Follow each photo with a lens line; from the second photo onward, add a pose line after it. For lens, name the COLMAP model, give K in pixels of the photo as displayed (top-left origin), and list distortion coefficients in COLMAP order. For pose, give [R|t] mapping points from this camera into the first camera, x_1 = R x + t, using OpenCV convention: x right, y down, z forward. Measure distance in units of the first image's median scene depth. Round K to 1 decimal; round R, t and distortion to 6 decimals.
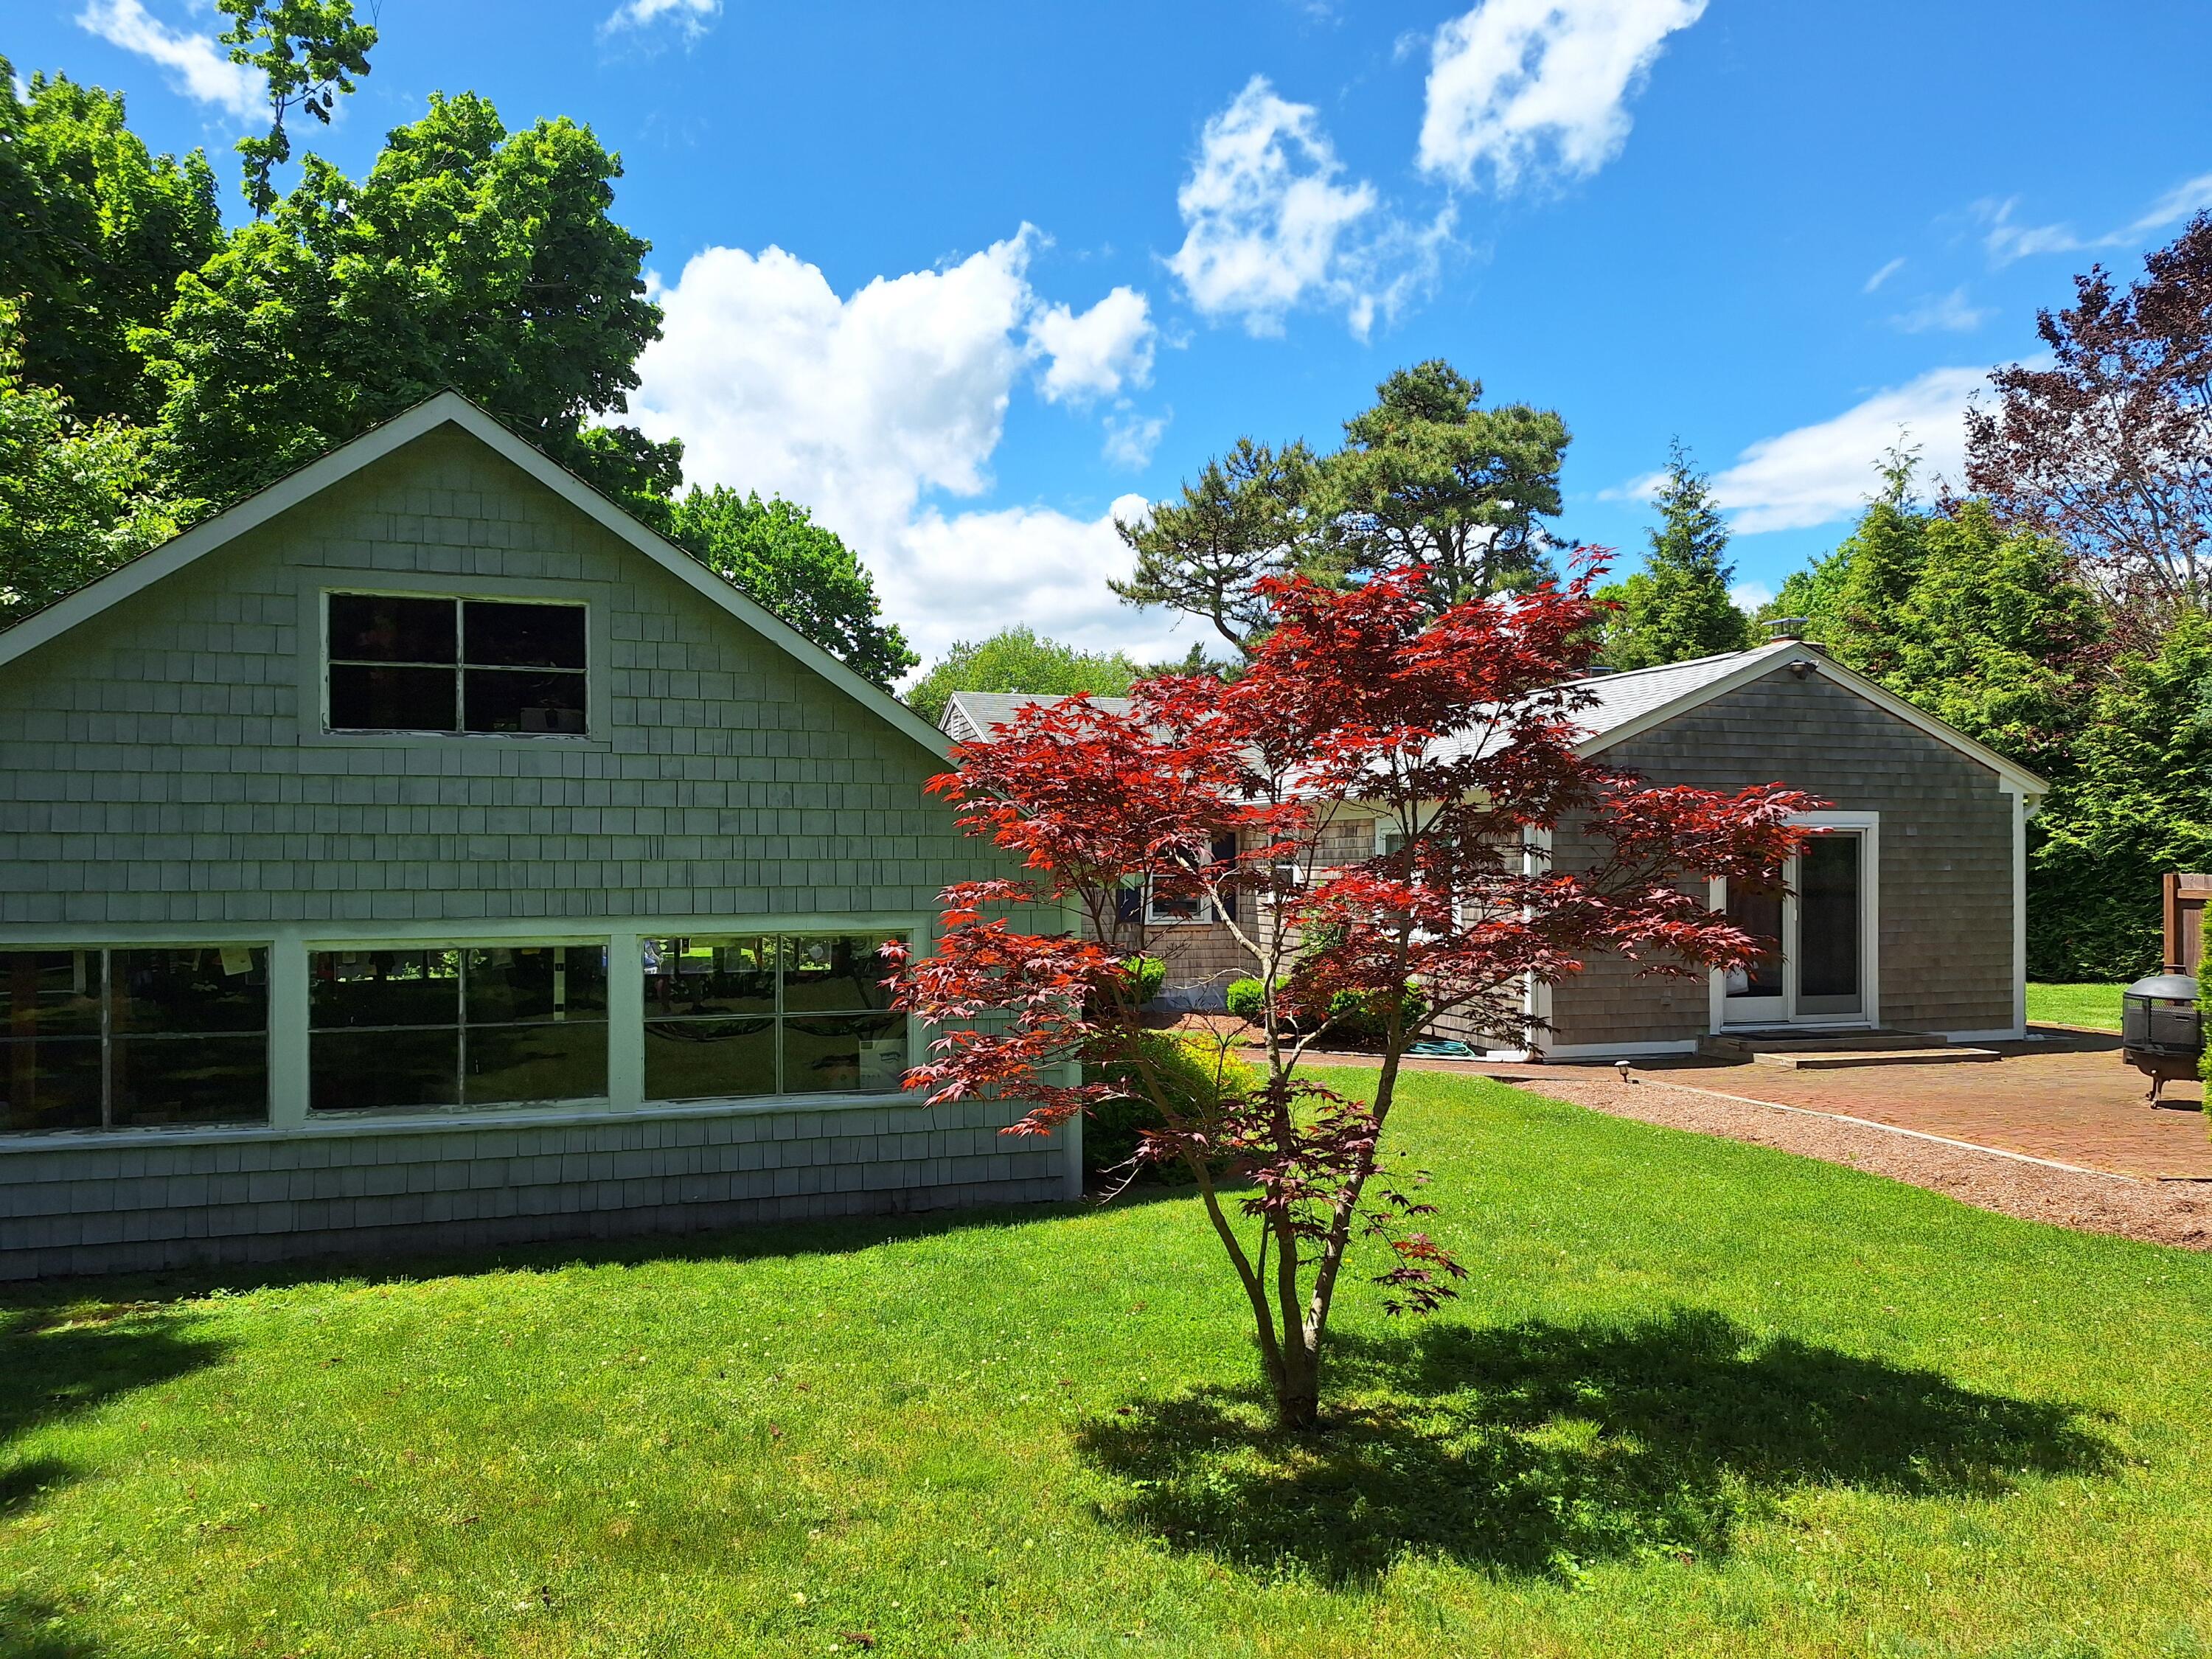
lens RADIAL K [[1485.4, 0, 1105.6], [0, 1485.4, 879.0], [0, 0, 1]] dist [0.034306, -0.002768]
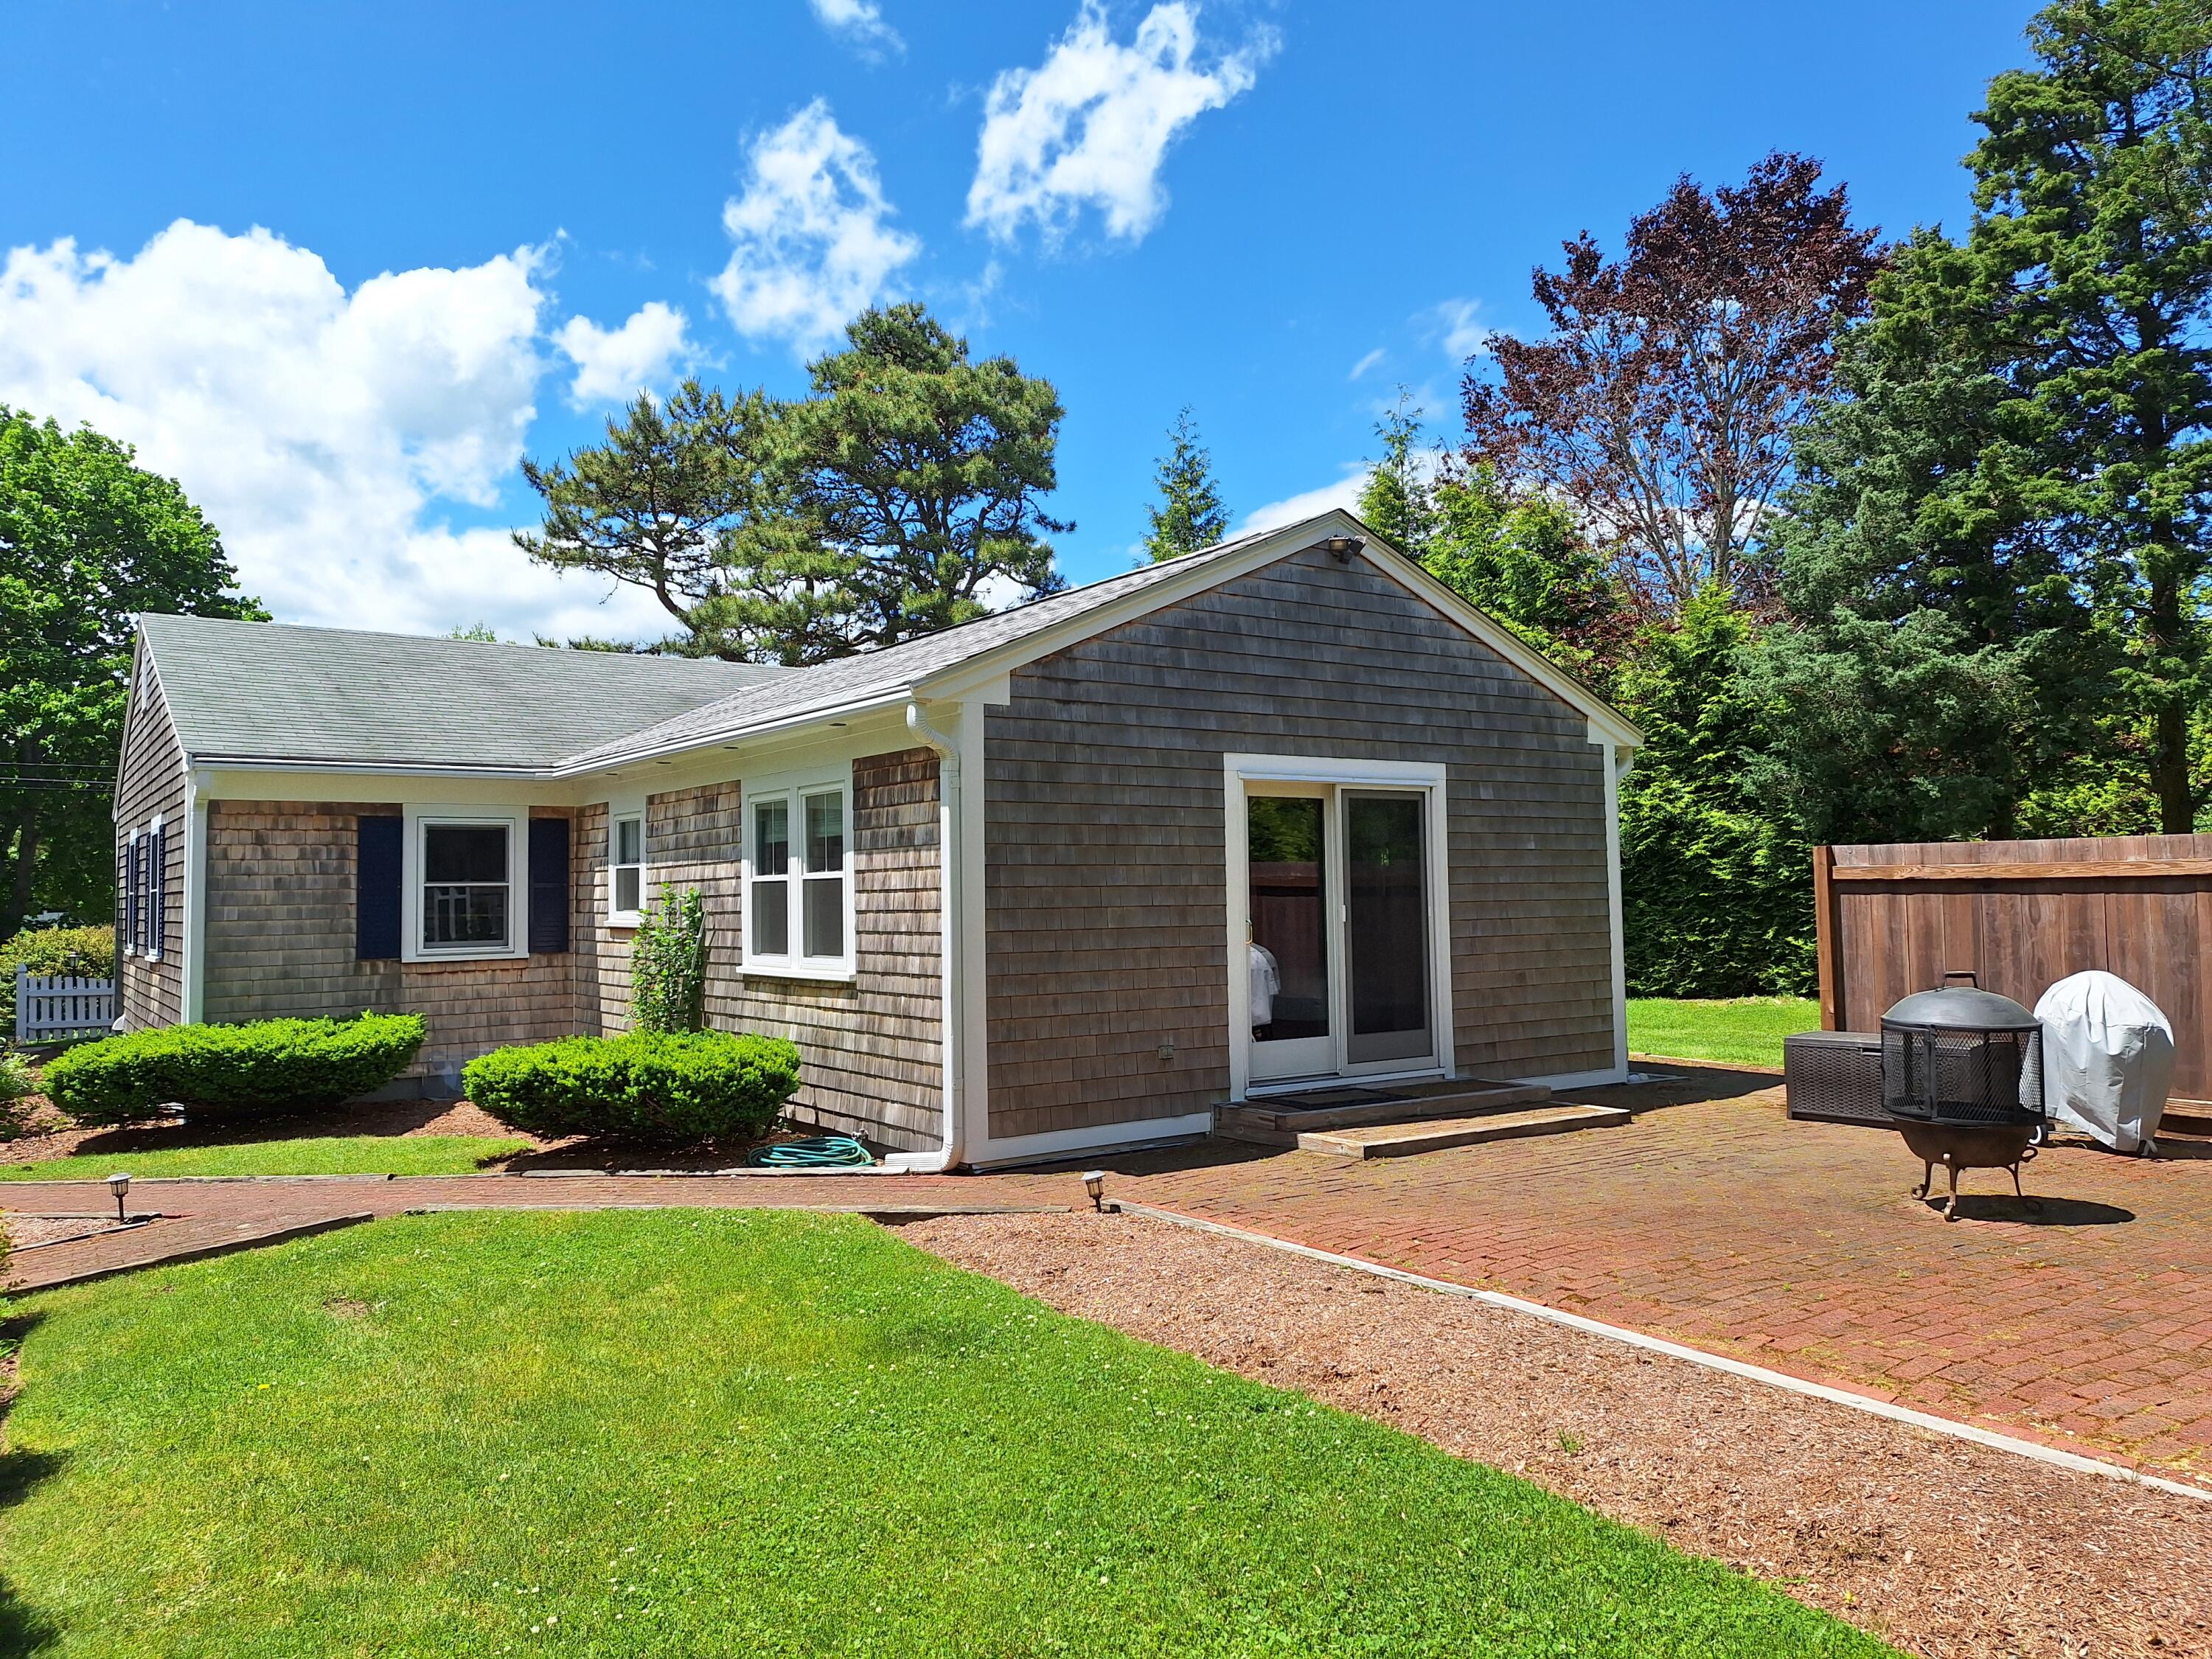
lens RADIAL K [[1573.3, 0, 1106.0], [0, 1573.3, 829.5], [0, 0, 1]] dist [0.163659, -0.000066]
pose [[0.950766, -0.001854, 0.309905, 0.083268], [0.018022, 0.998621, -0.049316, 0.011611], [-0.309386, 0.052473, 0.949488, 0.212798]]
